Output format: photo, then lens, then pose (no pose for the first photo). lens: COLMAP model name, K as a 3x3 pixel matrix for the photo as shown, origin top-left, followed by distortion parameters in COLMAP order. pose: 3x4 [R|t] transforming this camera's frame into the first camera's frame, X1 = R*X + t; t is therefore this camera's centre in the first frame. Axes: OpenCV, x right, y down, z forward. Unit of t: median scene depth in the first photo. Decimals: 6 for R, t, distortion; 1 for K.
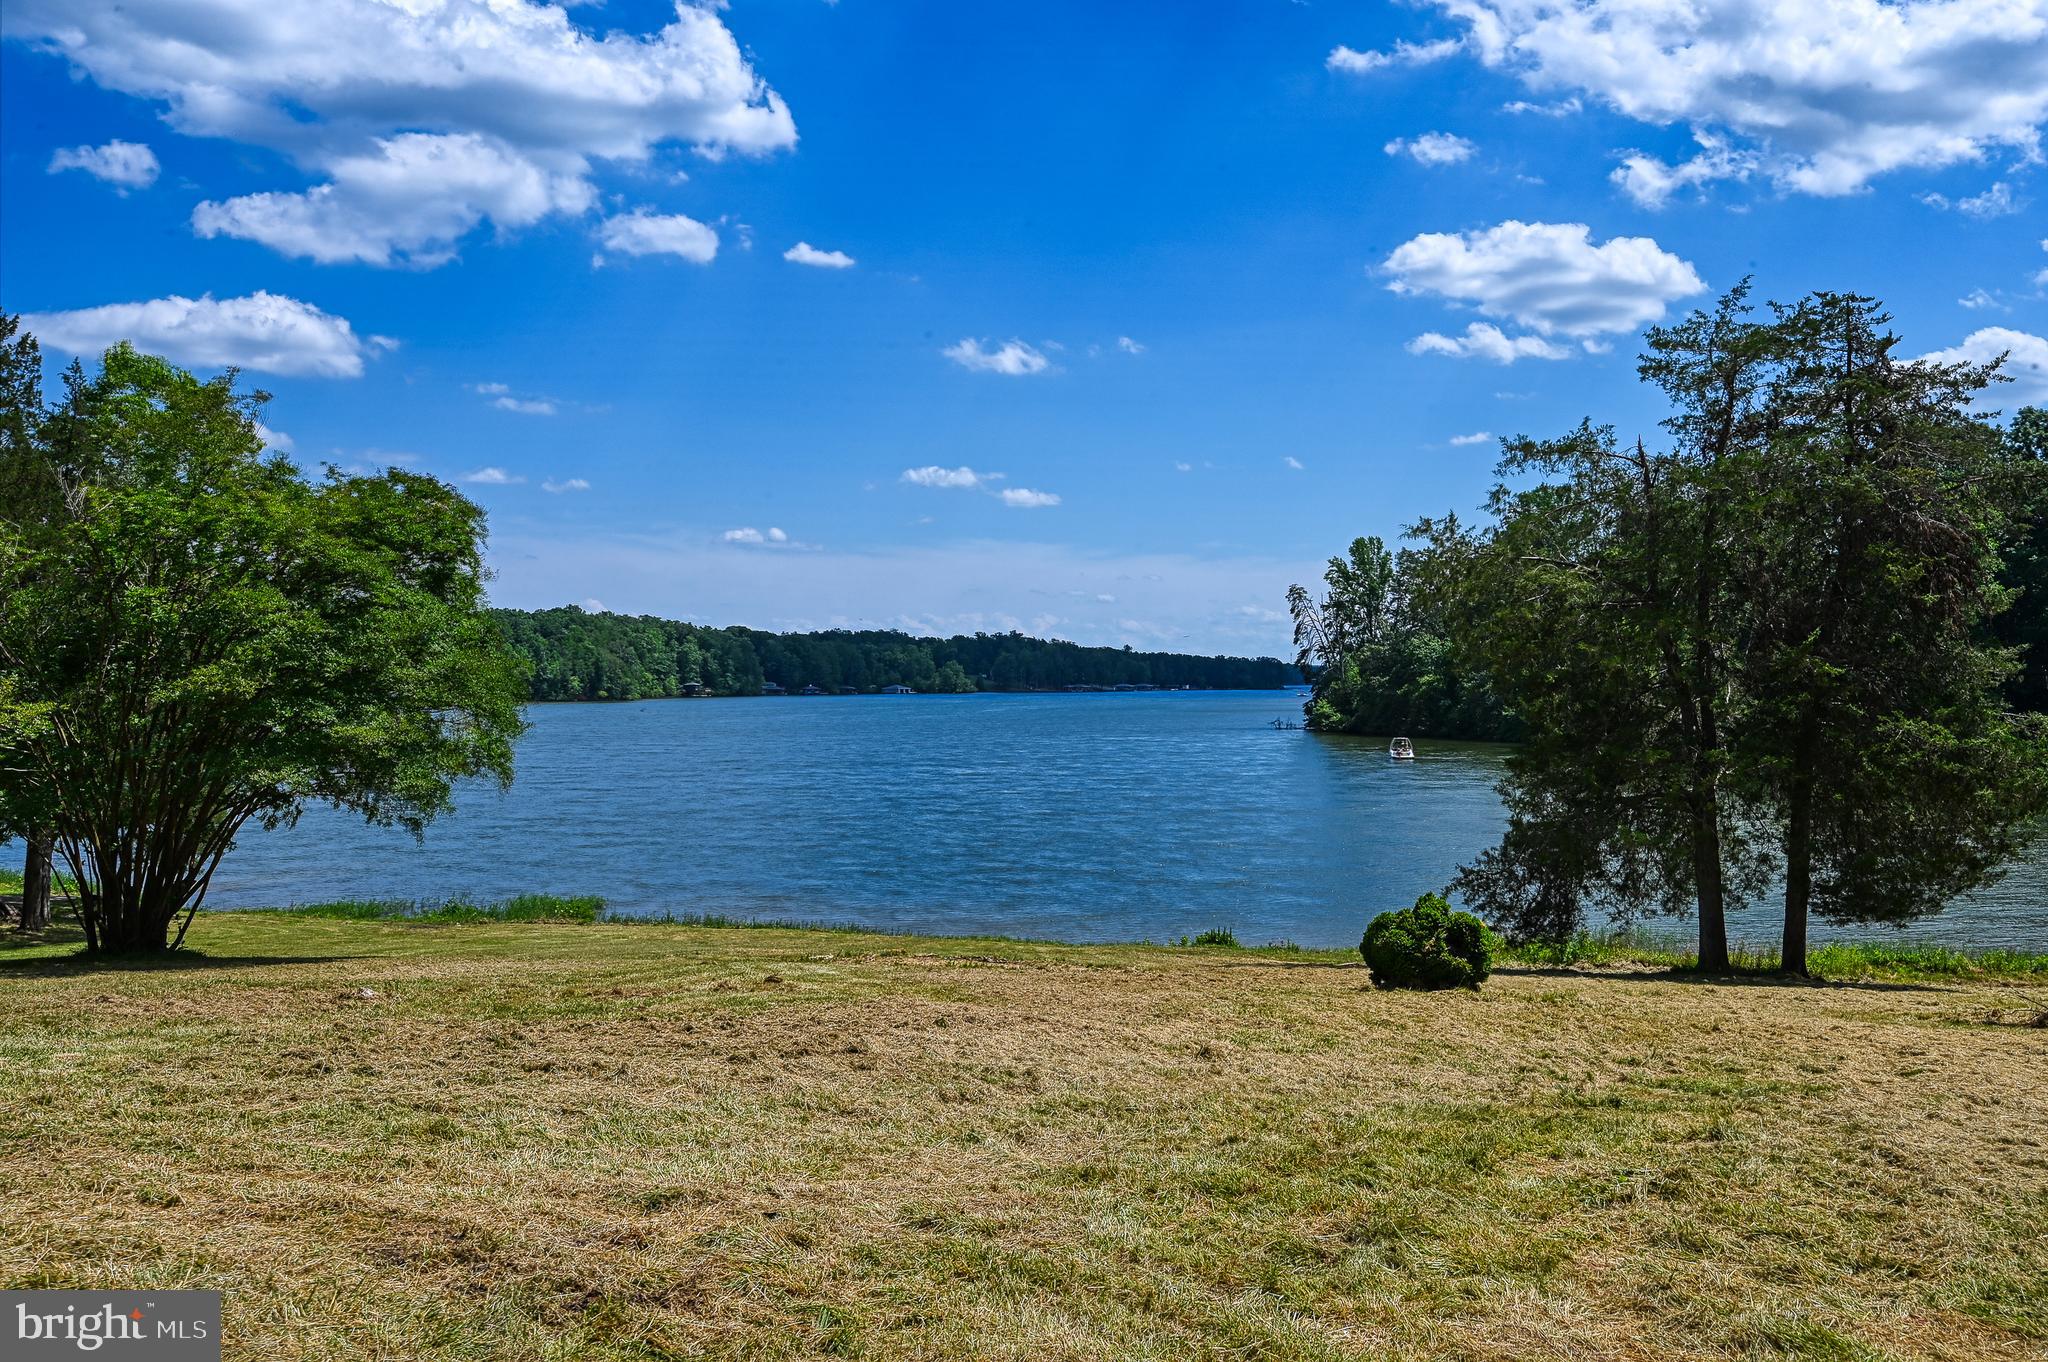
lens RADIAL K [[1763.2, 0, 1024.0], [0, 1763.2, 681.0], [0, 0, 1]] dist [-0.002174, -0.001083]
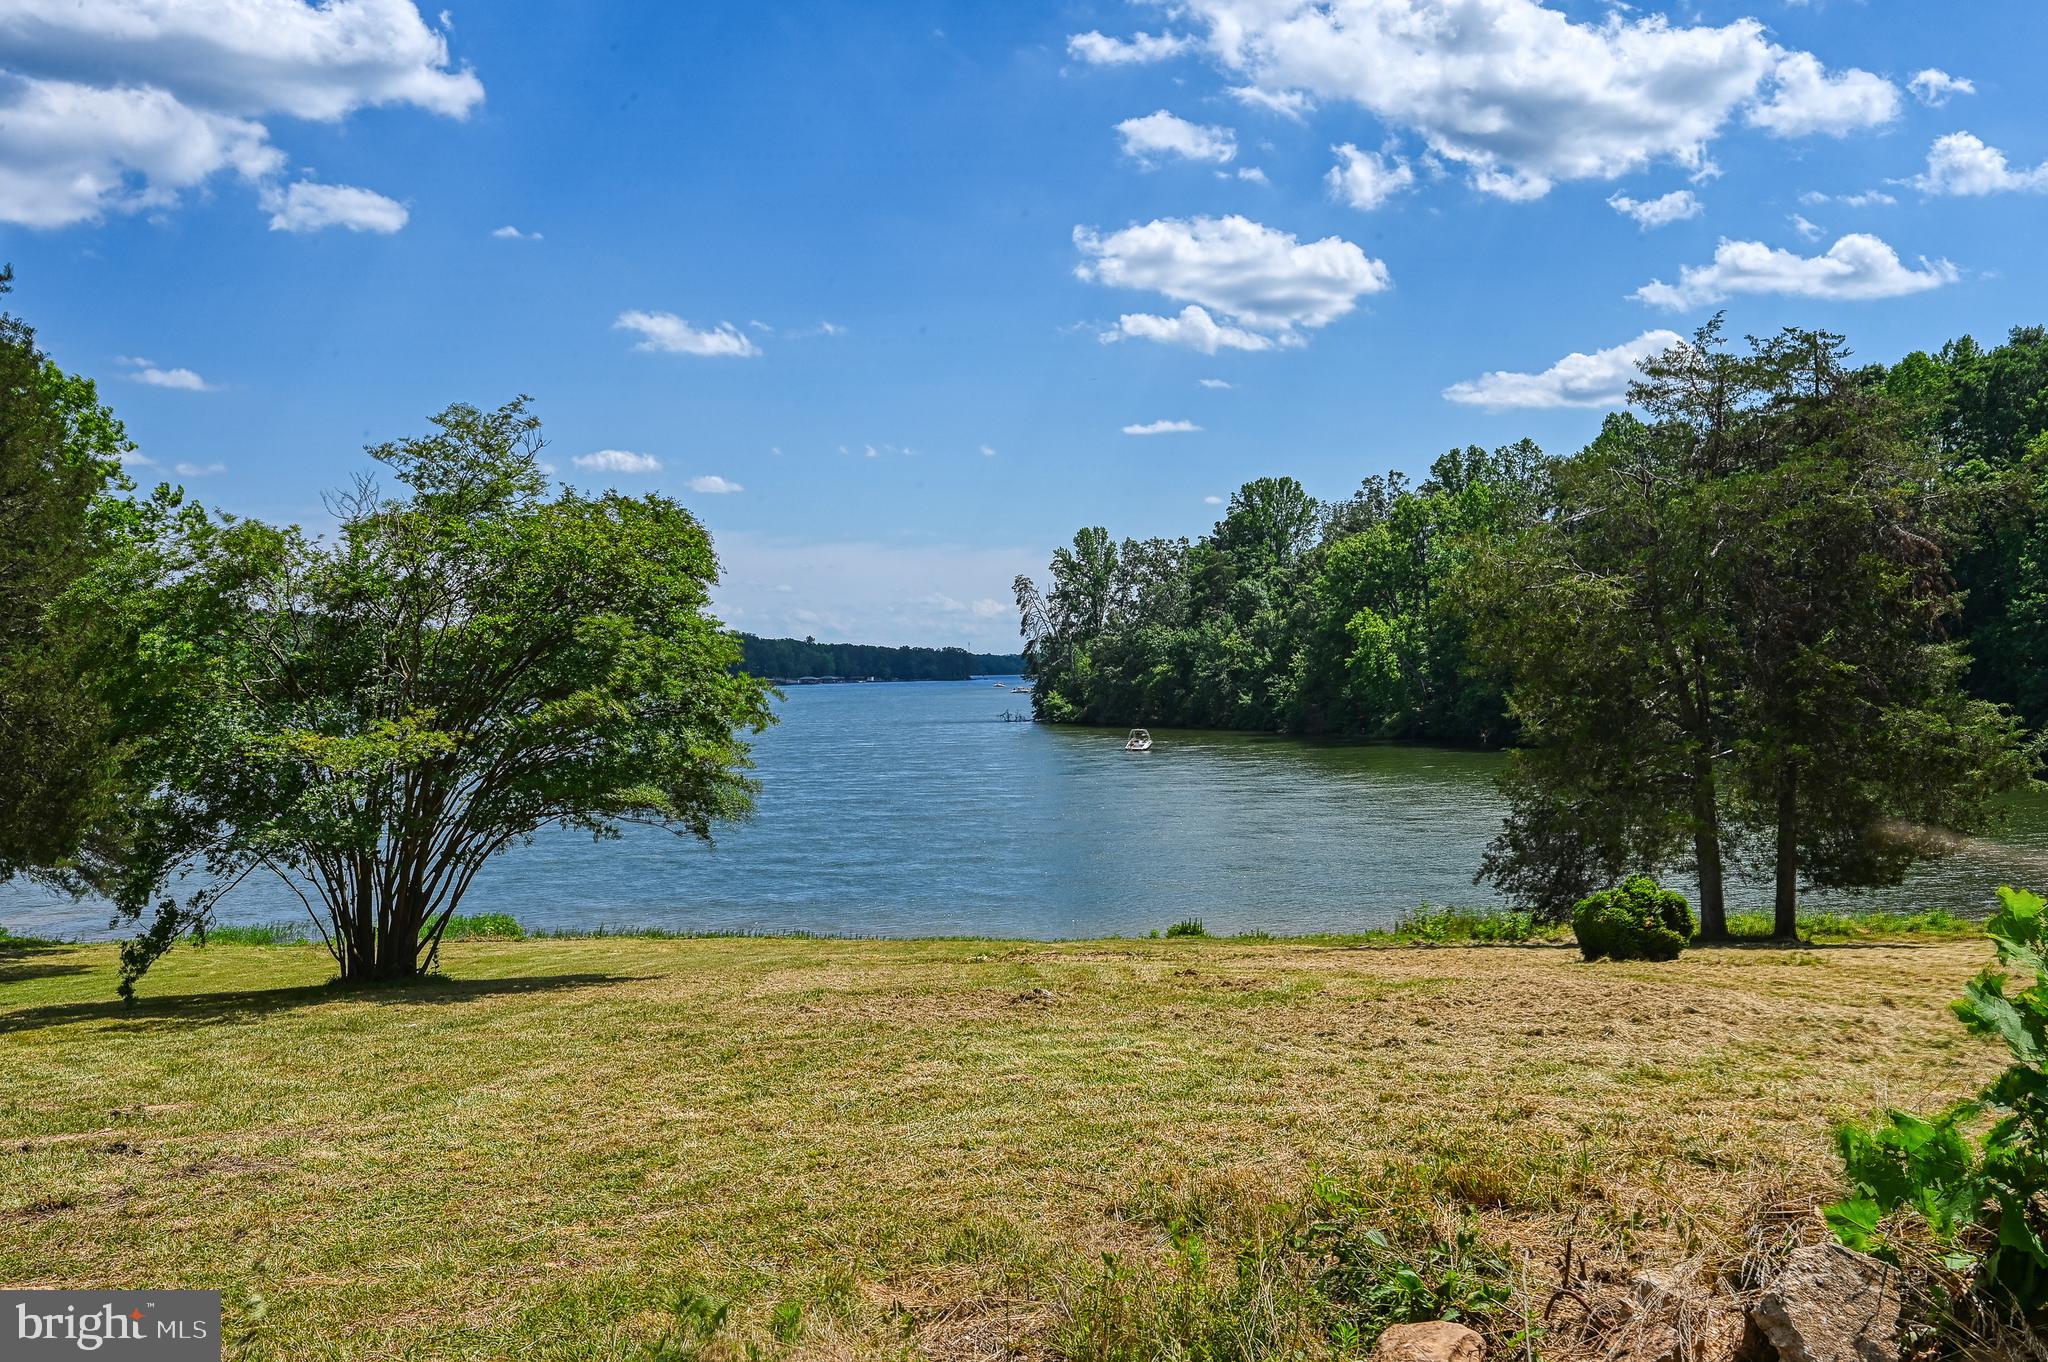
lens RADIAL K [[1820.3, 0, 1016.8], [0, 1820.3, 675.8], [0, 0, 1]] dist [0.001278, -0.008345]
pose [[0.984139, -0.014021, 0.176843, -0.242435], [0.013697, 0.999902, 0.003054, -0.010563], [-0.176868, -0.000584, 0.984234, -0.050174]]
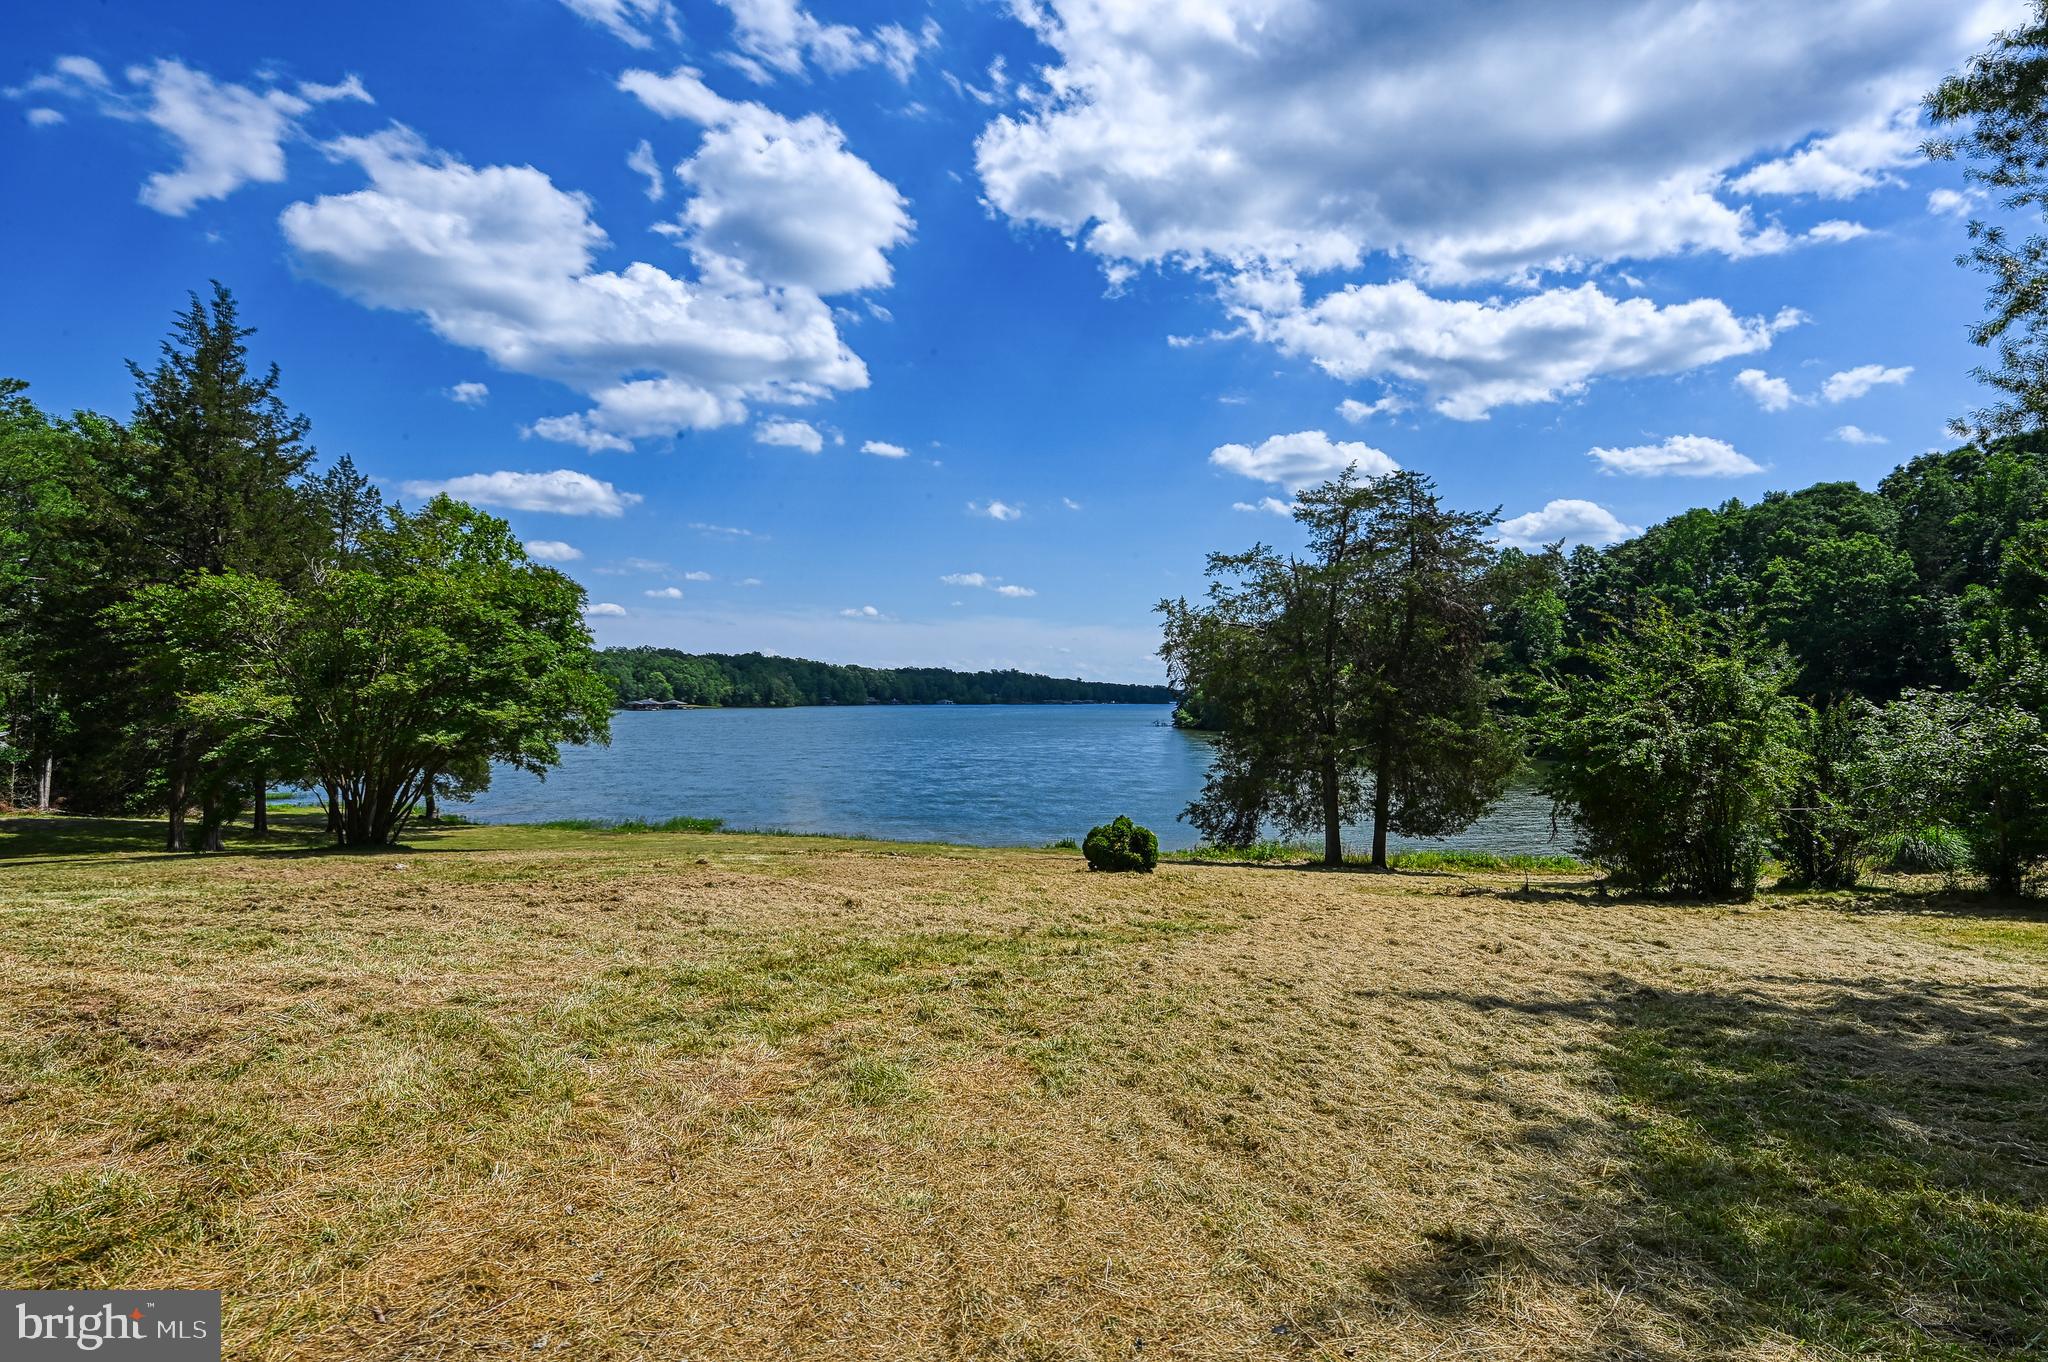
lens RADIAL K [[1015.9, 0, 1032.4], [0, 1015.9, 680.0], [0, 0, 1]] dist [0.004002, 0.000437]
pose [[0.999916, 0.008716, 0.009637, 0.088739], [-0.008543, 0.999805, -0.017823, 0.005231], [-0.009791, 0.017739, 0.999795, 0.011331]]
